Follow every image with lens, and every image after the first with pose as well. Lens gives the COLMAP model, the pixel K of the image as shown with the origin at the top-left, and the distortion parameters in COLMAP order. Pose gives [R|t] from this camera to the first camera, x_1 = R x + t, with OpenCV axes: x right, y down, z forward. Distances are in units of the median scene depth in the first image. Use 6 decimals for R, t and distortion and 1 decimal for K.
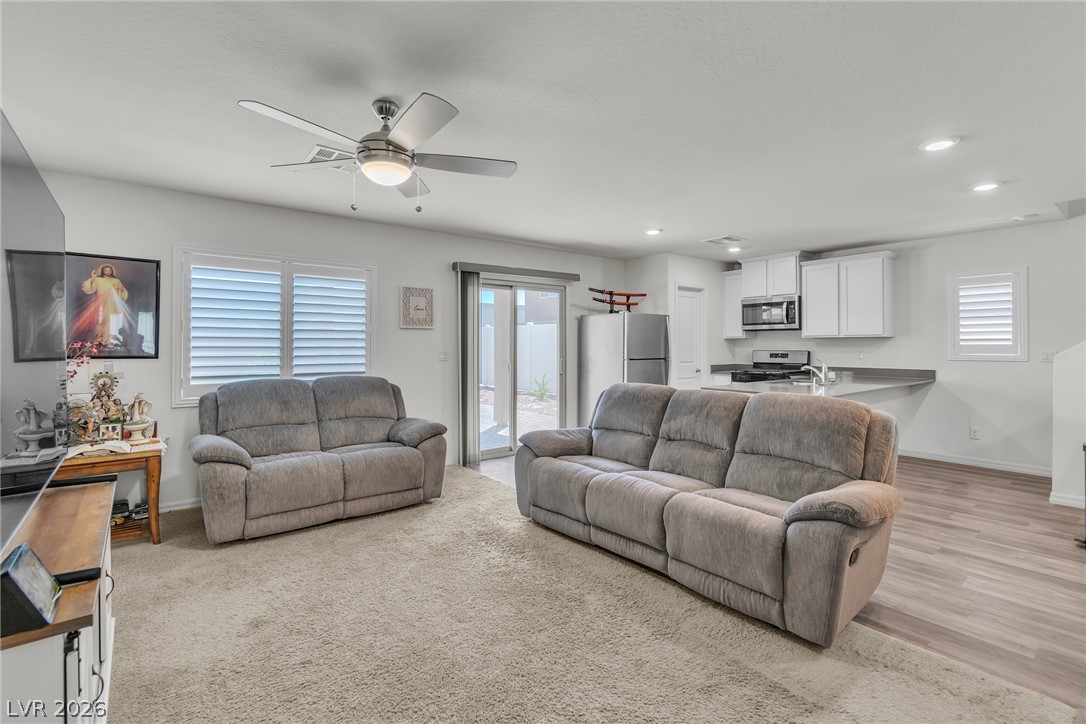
lens RADIAL K [[490.7, 0, 551.5], [0, 490.7, 342.7], [0, 0, 1]] dist [0.011823, -0.006927]
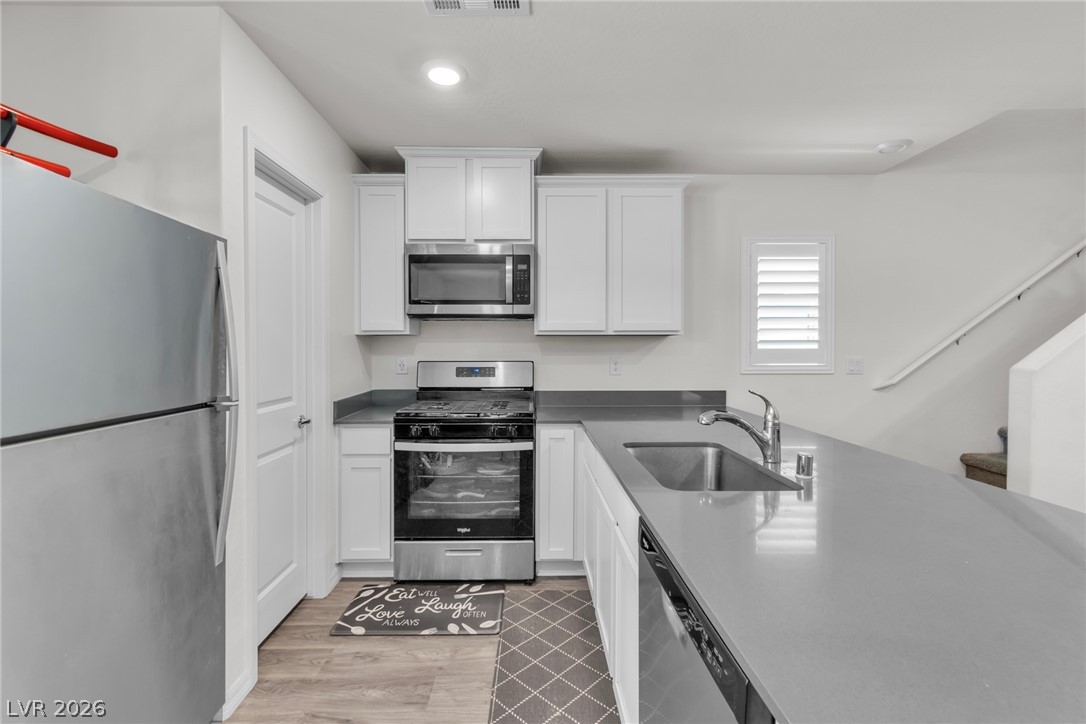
lens RADIAL K [[490.7, 0, 536.2], [0, 490.7, 352.5], [0, 0, 1]] dist [0.011823, -0.006927]
pose [[0.625939, -0.004711, 0.779857, 0.150847], [-0.003307, 0.999957, 0.008695, 0.003596], [-0.779865, -0.008021, 0.625897, 0.780046]]
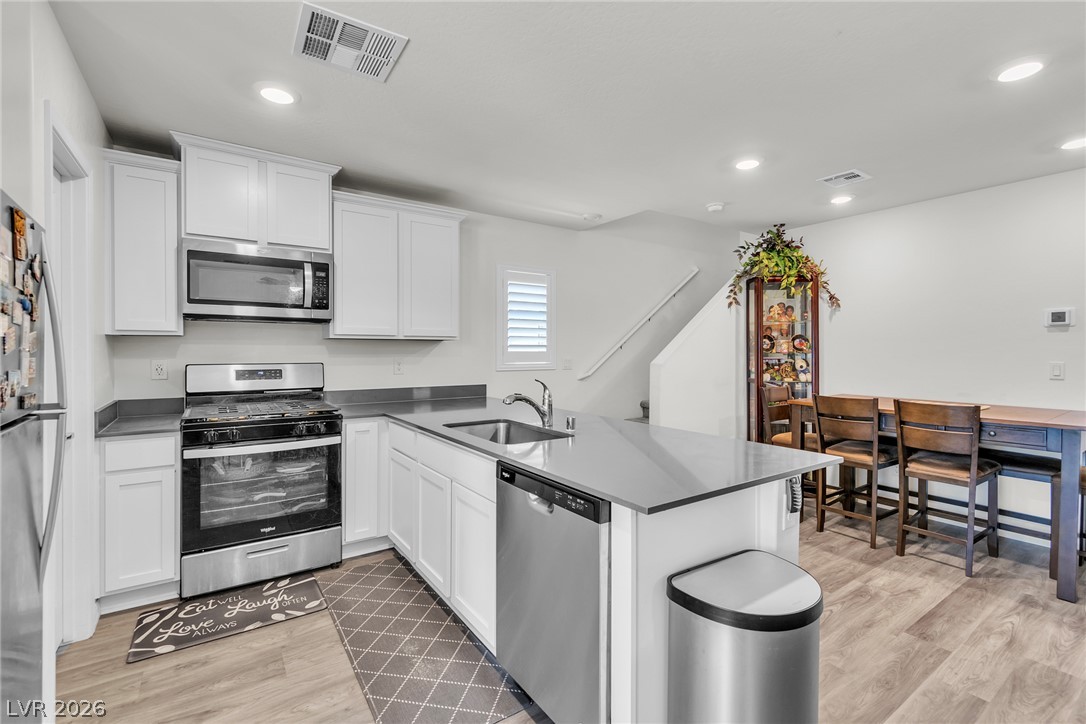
lens RADIAL K [[490.7, 0, 550.0], [0, 490.7, 352.3], [0, 0, 1]] dist [0.011823, -0.006927]
pose [[0.075122, -0.001273, 0.997174, 0.016937], [-0.005968, 0.999981, 0.001726, 0.003027], [-0.997156, -0.006080, 0.075113, 0.819068]]
